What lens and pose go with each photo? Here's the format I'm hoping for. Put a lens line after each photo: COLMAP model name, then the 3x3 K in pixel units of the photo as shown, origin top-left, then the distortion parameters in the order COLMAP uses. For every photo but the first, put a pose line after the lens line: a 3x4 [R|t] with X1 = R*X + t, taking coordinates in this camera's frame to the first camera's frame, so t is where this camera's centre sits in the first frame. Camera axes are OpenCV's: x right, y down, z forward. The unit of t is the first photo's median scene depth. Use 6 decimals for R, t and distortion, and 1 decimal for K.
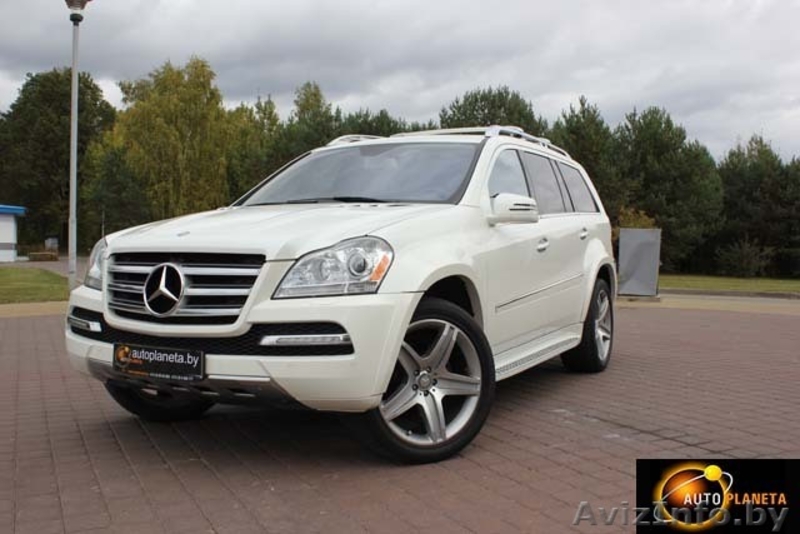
lens RADIAL K [[841.6, 0, 400.0], [0, 841.6, 267.0], [0, 0, 1]] dist [-0.091606, 0.002240]
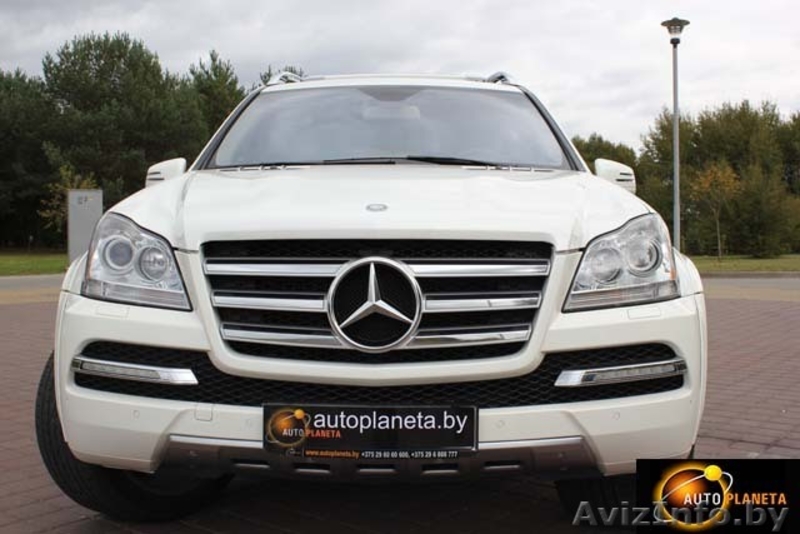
lens RADIAL K [[916.2, 0, 400.0], [0, 916.2, 267.0], [0, 0, 1]] dist [-0.012731, -0.009218]
pose [[0.876430, -0.023915, 0.480936, -0.563605], [0.013448, 0.999592, 0.025199, -0.014232], [-0.481342, -0.015617, 0.876394, 0.432168]]
